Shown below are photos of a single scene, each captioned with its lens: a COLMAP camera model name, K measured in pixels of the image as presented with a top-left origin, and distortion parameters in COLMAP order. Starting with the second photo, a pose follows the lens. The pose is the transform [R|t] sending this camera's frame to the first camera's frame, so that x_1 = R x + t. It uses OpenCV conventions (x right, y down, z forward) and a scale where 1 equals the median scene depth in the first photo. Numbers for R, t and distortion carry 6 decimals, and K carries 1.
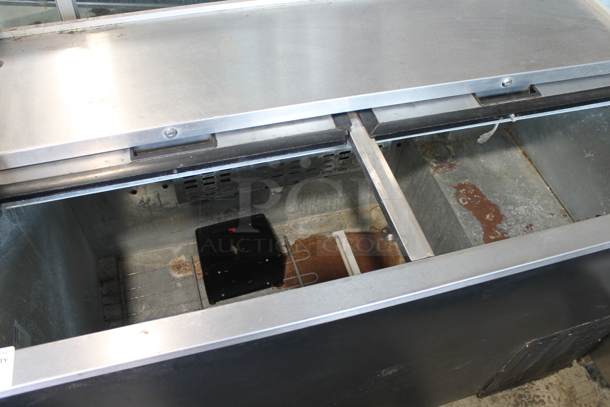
lens RADIAL K [[514.4, 0, 305.0], [0, 514.4, 203.5], [0, 0, 1]] dist [-0.120398, 0.095218]
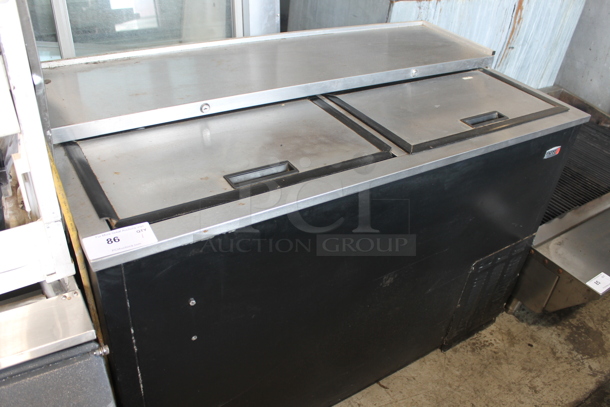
lens RADIAL K [[514.4, 0, 305.0], [0, 514.4, 203.5], [0, 0, 1]] dist [-0.120398, 0.095218]
pose [[0.957135, -0.137992, 0.254660, -0.220353], [0.198031, 0.953385, -0.227687, 0.261961], [-0.211370, 0.268357, 0.939844, -0.144636]]
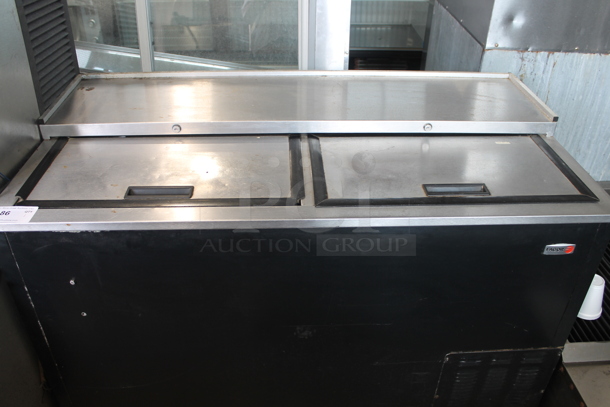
lens RADIAL K [[514.4, 0, 305.0], [0, 514.4, 203.5], [0, 0, 1]] dist [-0.120398, 0.095218]
pose [[0.973036, 0.098372, -0.208625, 0.255708], [-0.157333, 0.944476, -0.288464, 0.257853], [0.168664, 0.313509, 0.934486, -0.164544]]
